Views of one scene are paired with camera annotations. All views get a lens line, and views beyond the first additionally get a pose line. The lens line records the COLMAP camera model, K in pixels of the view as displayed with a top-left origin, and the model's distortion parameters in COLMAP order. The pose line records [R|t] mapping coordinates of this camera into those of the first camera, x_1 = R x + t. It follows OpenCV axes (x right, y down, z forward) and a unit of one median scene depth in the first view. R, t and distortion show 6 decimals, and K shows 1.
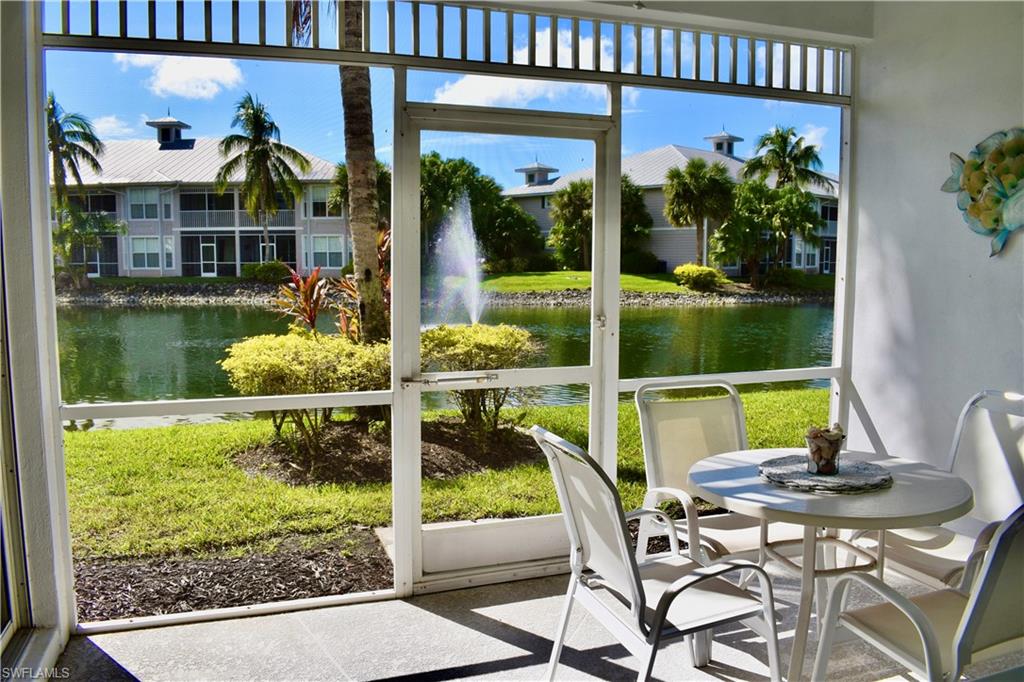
lens RADIAL K [[805.1, 0, 513.0], [0, 805.1, 340.1], [0, 0, 1]] dist [-0.091498, 0.008005]
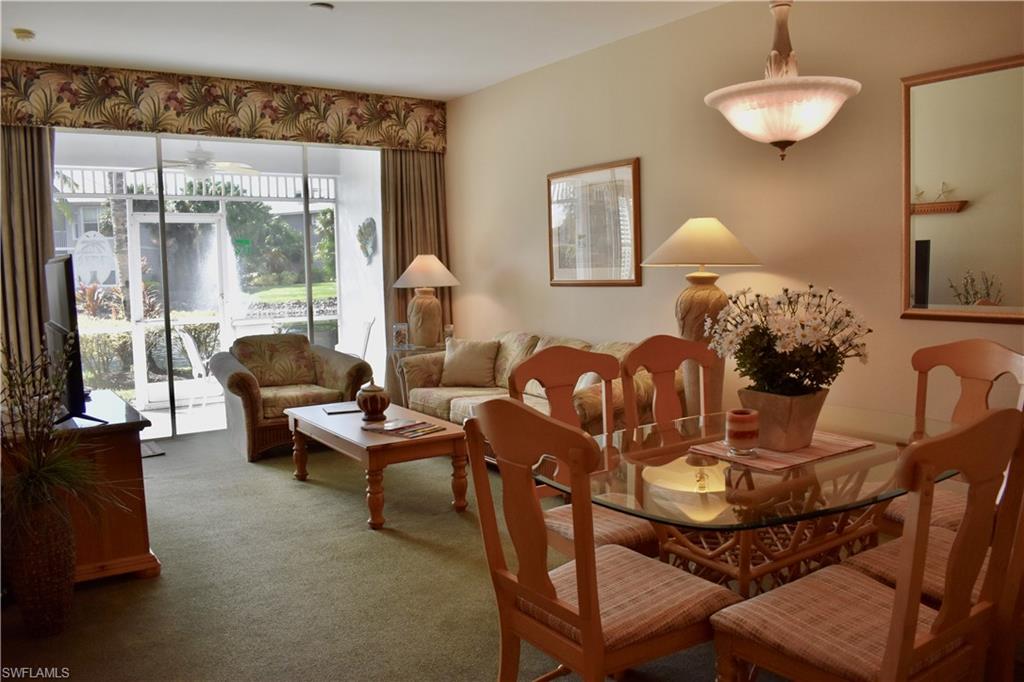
lens RADIAL K [[805.1, 0, 515.1], [0, 805.1, 343.7], [0, 0, 1]] dist [-0.091498, 0.008005]
pose [[0.966603, -0.044900, 0.252316, 0.031689], [0.047062, 0.998889, -0.002539, 0.014695], [-0.251922, 0.014329, 0.967641, -0.139770]]
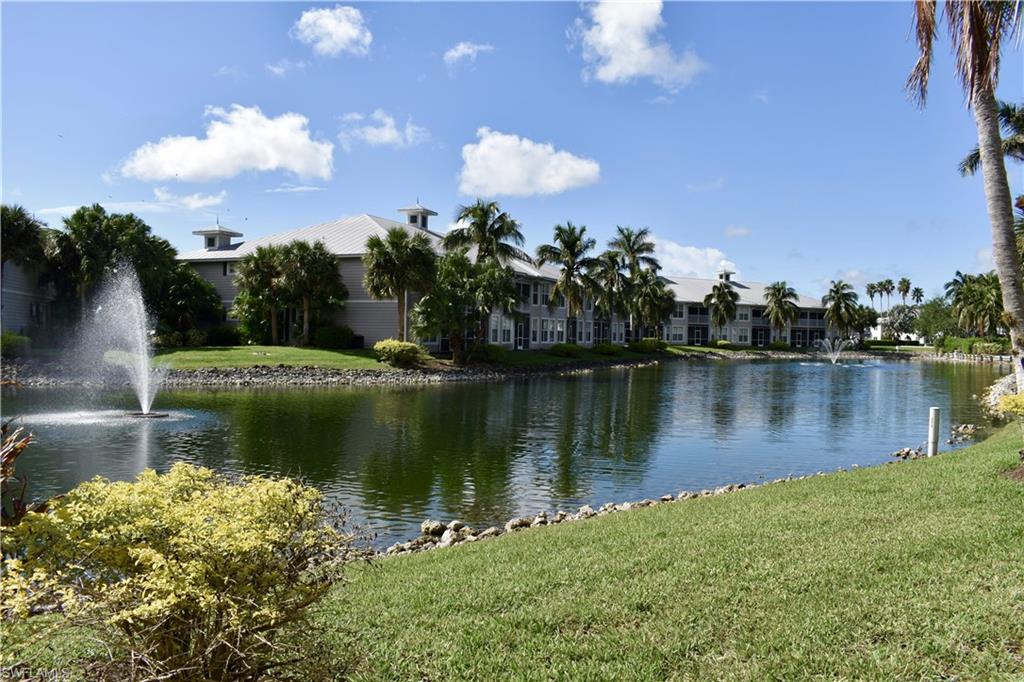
lens RADIAL K [[805.1, 0, 506.2], [0, 805.1, 339.6], [0, 0, 1]] dist [-0.091498, 0.008005]
pose [[0.925927, 0.012155, 0.377506, -0.007591], [0.023292, 0.995742, -0.089191, -0.007580], [-0.376982, 0.091377, 0.921702, 0.084614]]
